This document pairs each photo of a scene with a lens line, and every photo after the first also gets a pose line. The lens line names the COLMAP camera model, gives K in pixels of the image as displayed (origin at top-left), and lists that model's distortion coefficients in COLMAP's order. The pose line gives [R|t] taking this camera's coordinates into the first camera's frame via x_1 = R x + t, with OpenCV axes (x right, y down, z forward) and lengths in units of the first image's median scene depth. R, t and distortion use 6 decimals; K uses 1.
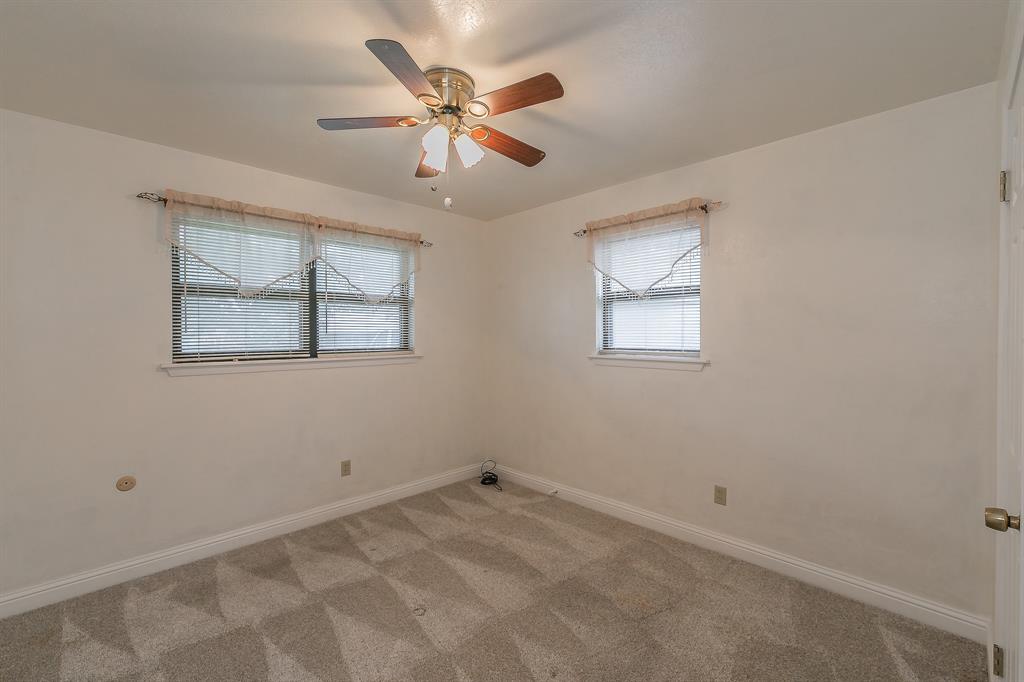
lens RADIAL K [[442.3, 0, 512.0], [0, 442.3, 341.0], [0, 0, 1]] dist [-0.002003, -0.000223]
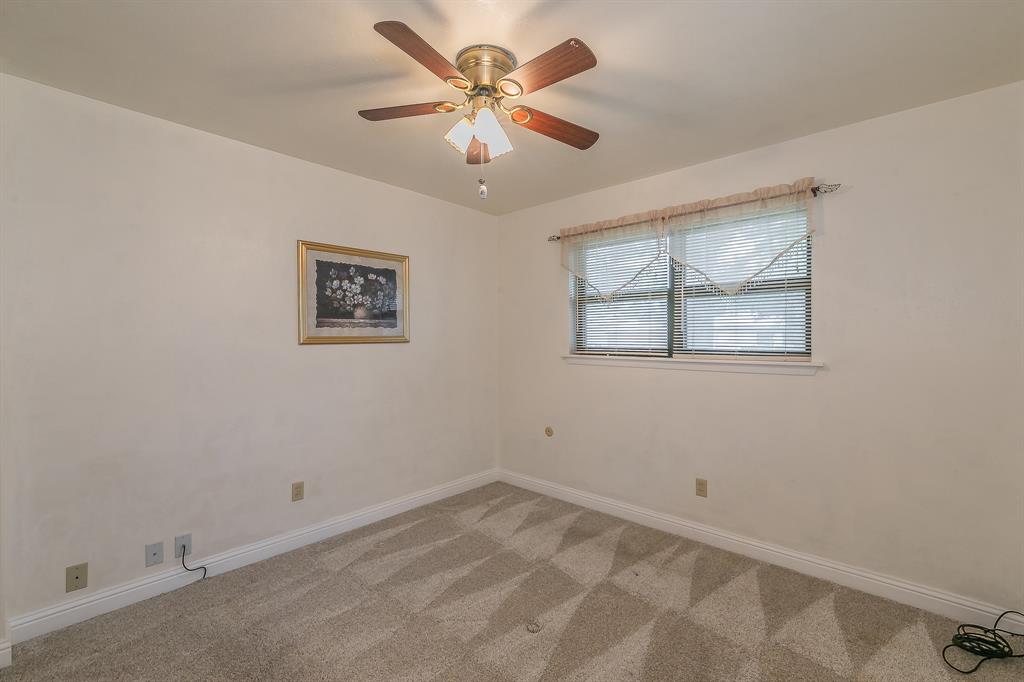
lens RADIAL K [[442.3, 0, 512.0], [0, 442.3, 341.0], [0, 0, 1]] dist [-0.002003, -0.000223]
pose [[0.041418, 0.014132, -0.999042, 0.532461], [-0.012149, 0.999833, 0.013639, -0.006586], [0.999068, 0.011573, 0.041582, 0.673252]]
